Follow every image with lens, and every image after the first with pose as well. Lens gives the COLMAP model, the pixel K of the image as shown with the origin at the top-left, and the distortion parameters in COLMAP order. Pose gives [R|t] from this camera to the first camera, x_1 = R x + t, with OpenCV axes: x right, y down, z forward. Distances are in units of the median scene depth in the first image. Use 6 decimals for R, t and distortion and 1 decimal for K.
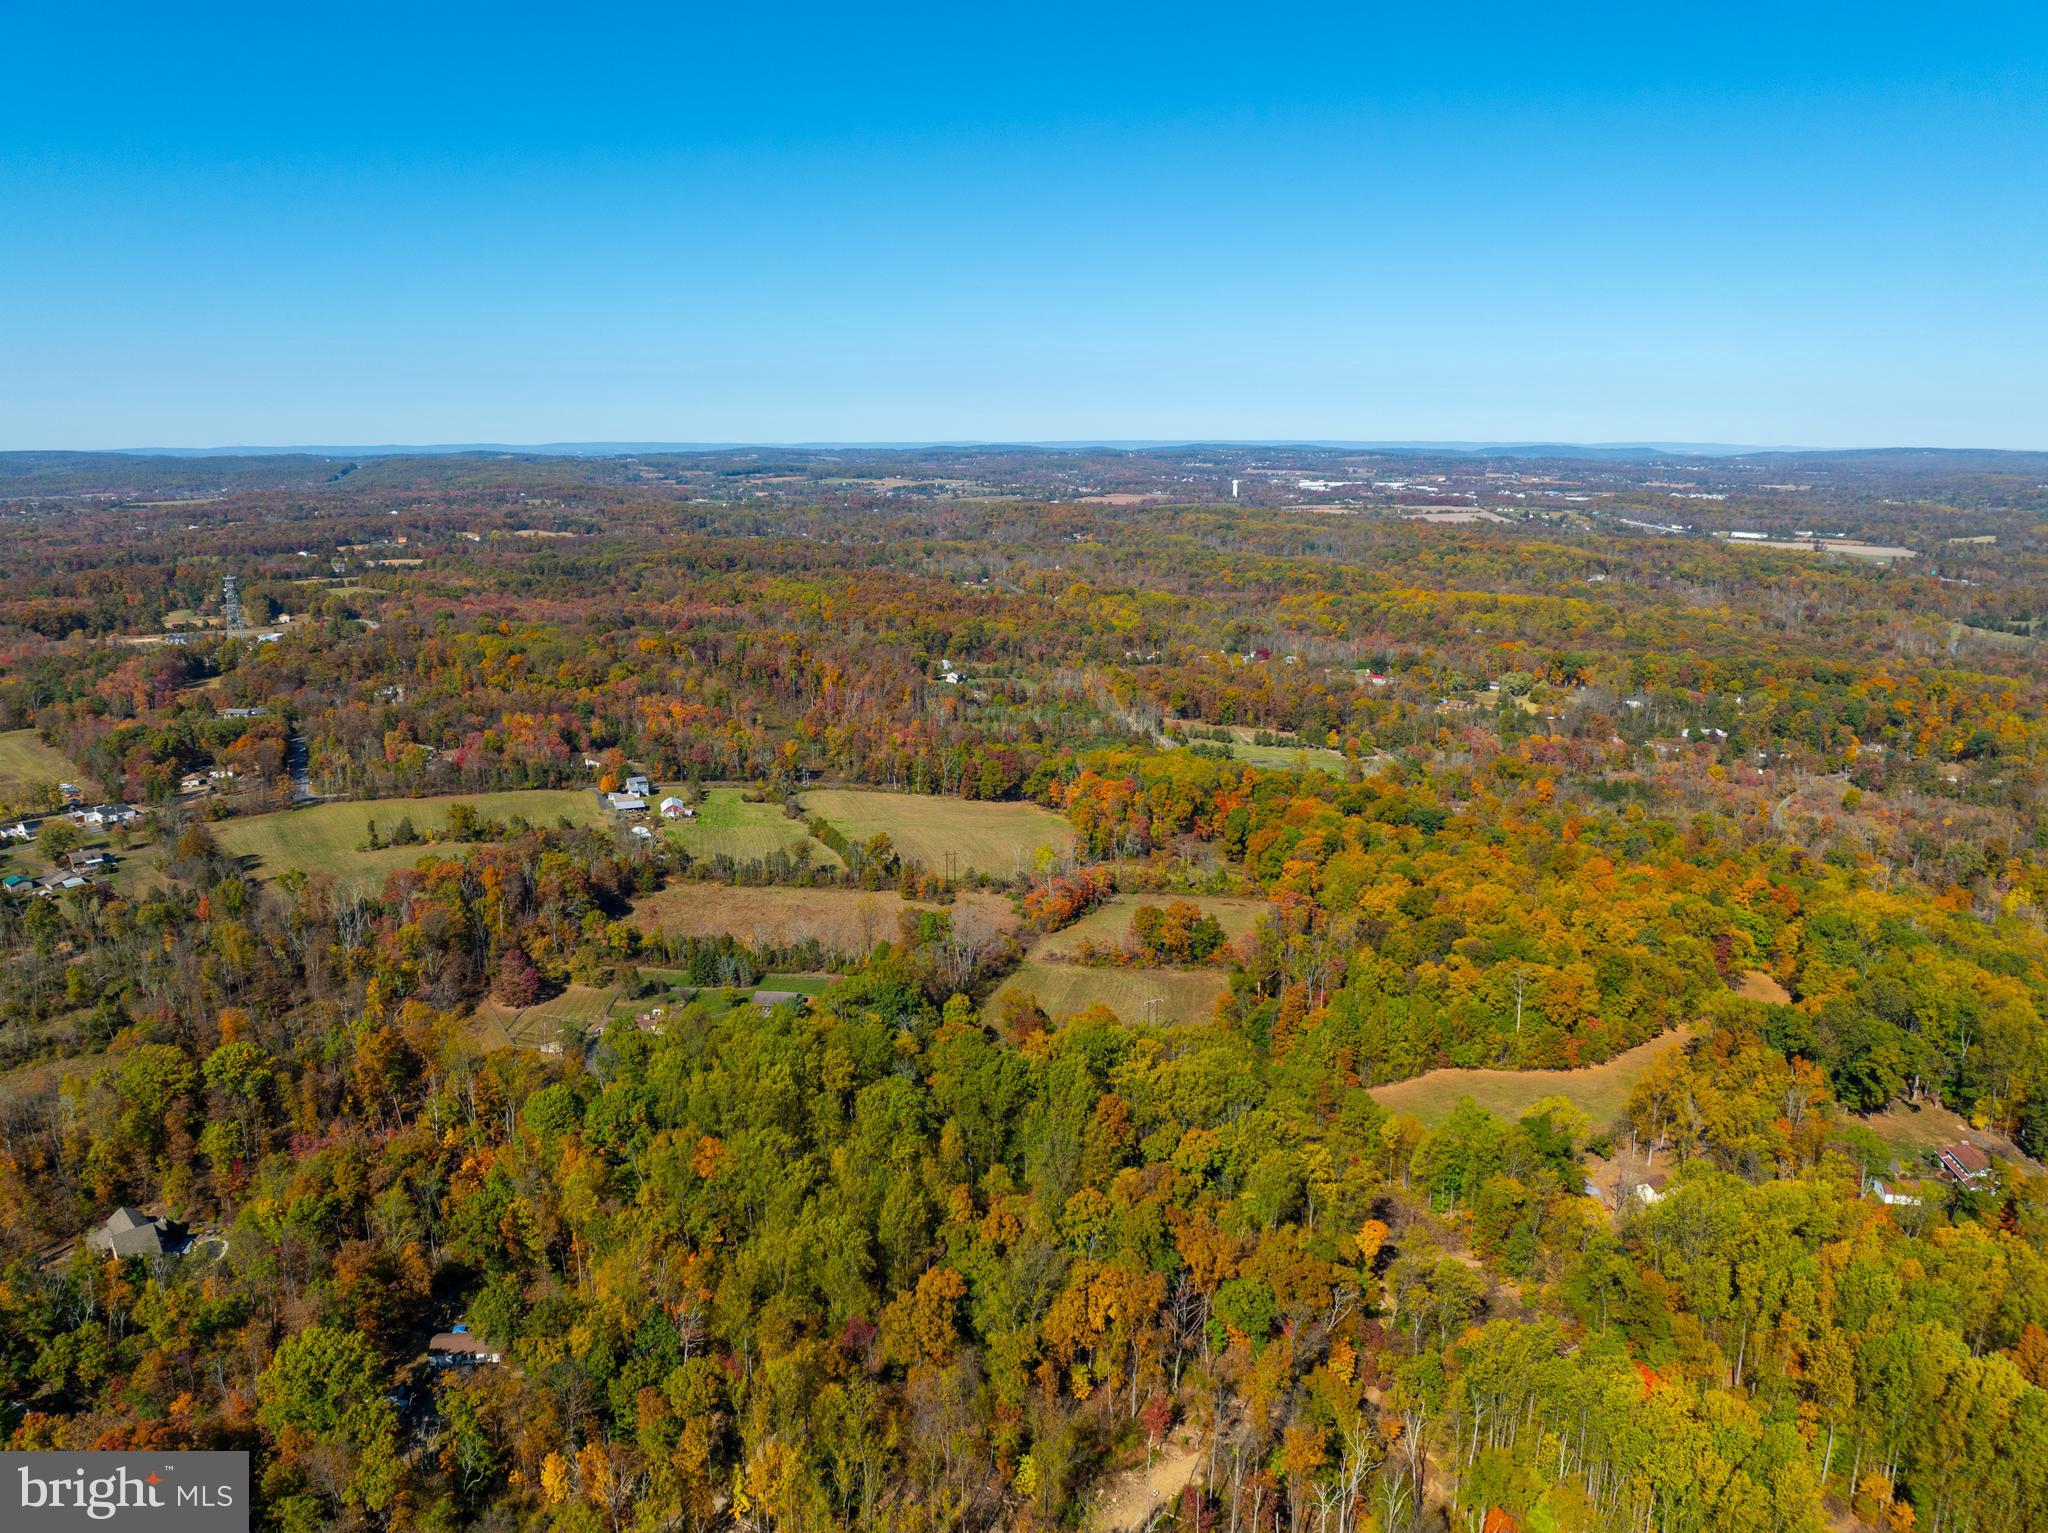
lens RADIAL K [[1443.1, 0, 1023.1], [0, 1443.1, 767.4], [0, 0, 1]] dist [-0.035913, 0.000233]
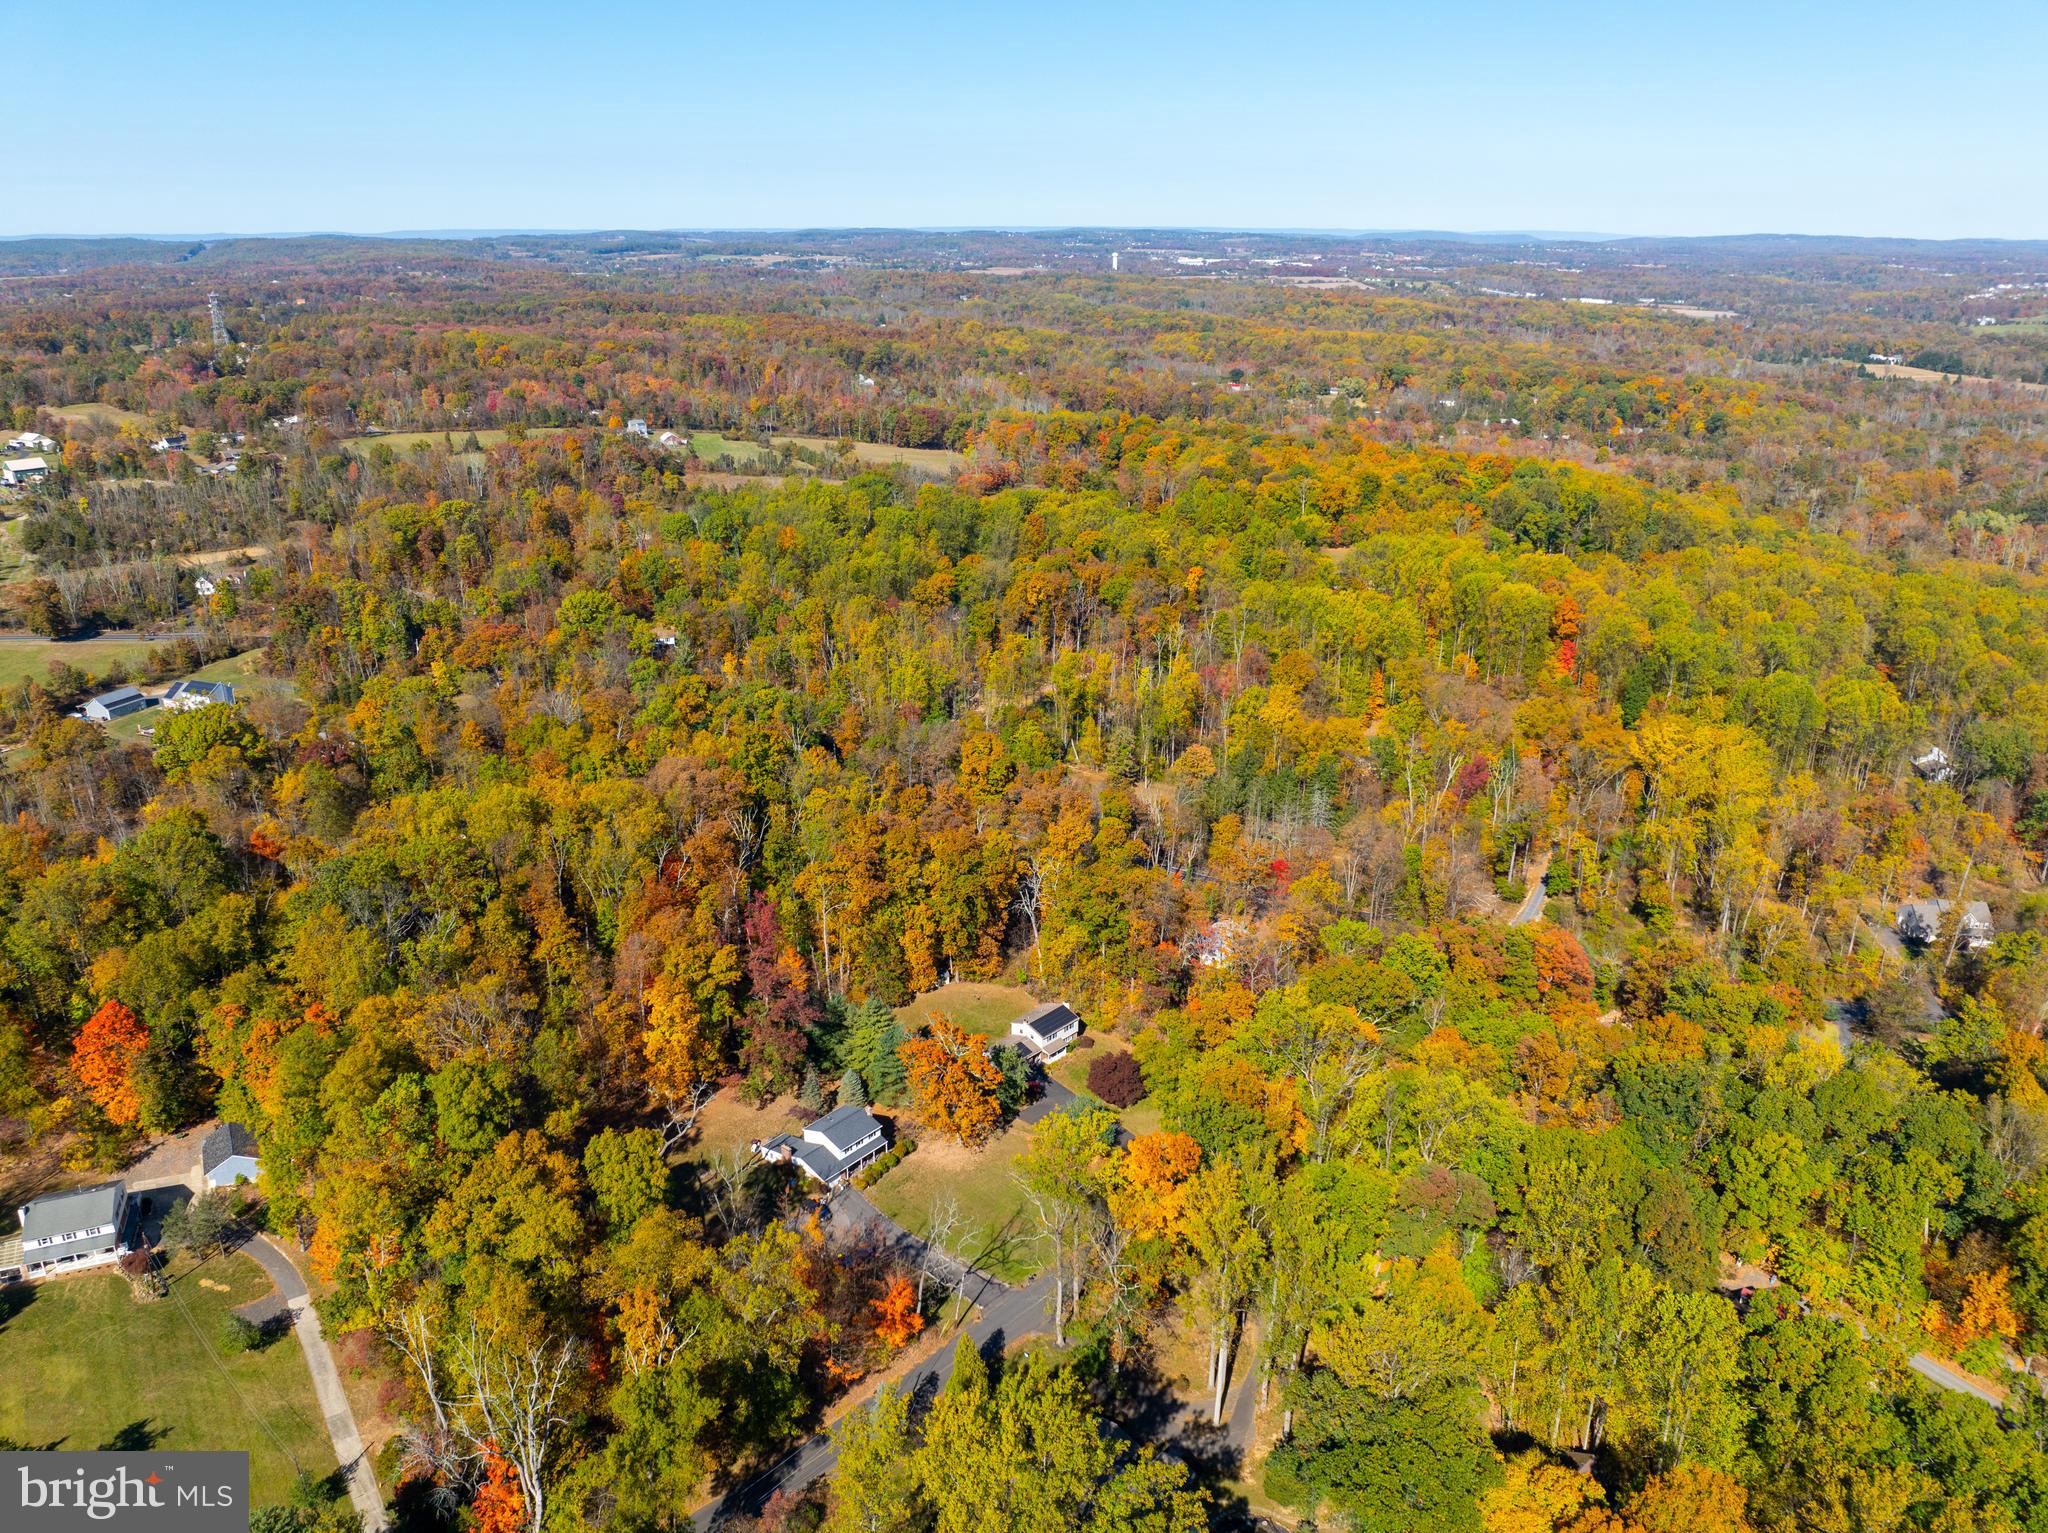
lens RADIAL K [[1443.1, 0, 1025.4], [0, 1443.1, 765.7], [0, 0, 1]] dist [-0.035913, 0.000233]
pose [[0.996461, -0.026673, 0.079708, -0.013031], [0.015694, 0.990678, 0.135317, 0.045548], [-0.082574, -0.133587, 0.987591, -0.095606]]
